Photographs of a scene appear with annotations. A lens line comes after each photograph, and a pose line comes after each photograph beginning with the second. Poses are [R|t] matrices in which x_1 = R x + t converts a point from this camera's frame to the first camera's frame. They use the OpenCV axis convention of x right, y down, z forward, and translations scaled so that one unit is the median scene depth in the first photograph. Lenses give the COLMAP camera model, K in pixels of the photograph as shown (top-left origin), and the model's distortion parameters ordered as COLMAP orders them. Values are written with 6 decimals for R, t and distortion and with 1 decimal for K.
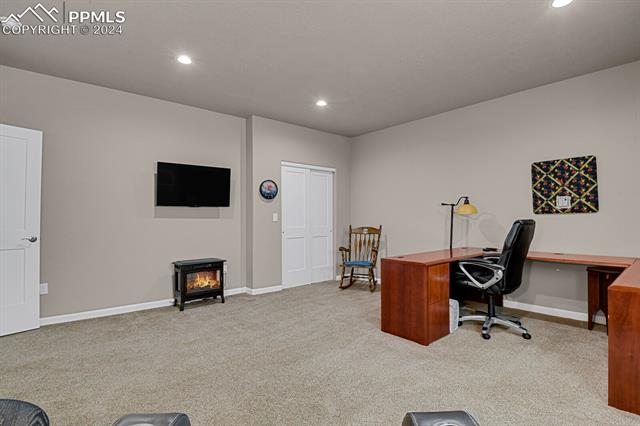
lens RADIAL K [[313.9, 0, 320.0], [0, 313.9, 213.0], [0, 0, 1]] dist [-0.000781, 0.000022]
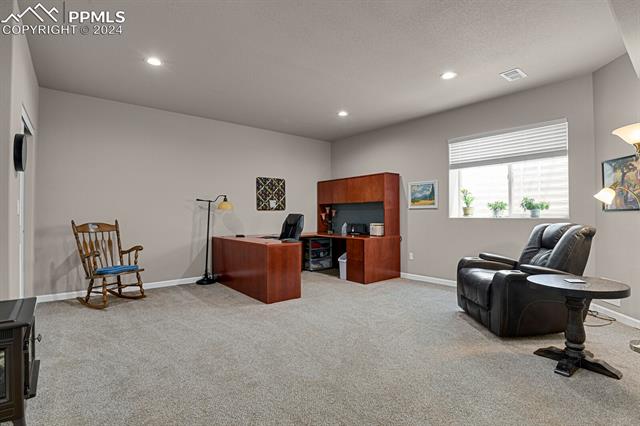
lens RADIAL K [[313.9, 0, 320.0], [0, 313.9, 213.0], [0, 0, 1]] dist [-0.000781, 0.000022]
pose [[0.039120, 0.010144, 0.999183, -0.885758], [-0.021618, 0.999723, -0.009303, 0.024993], [-0.999001, -0.021237, 0.039328, 0.658682]]
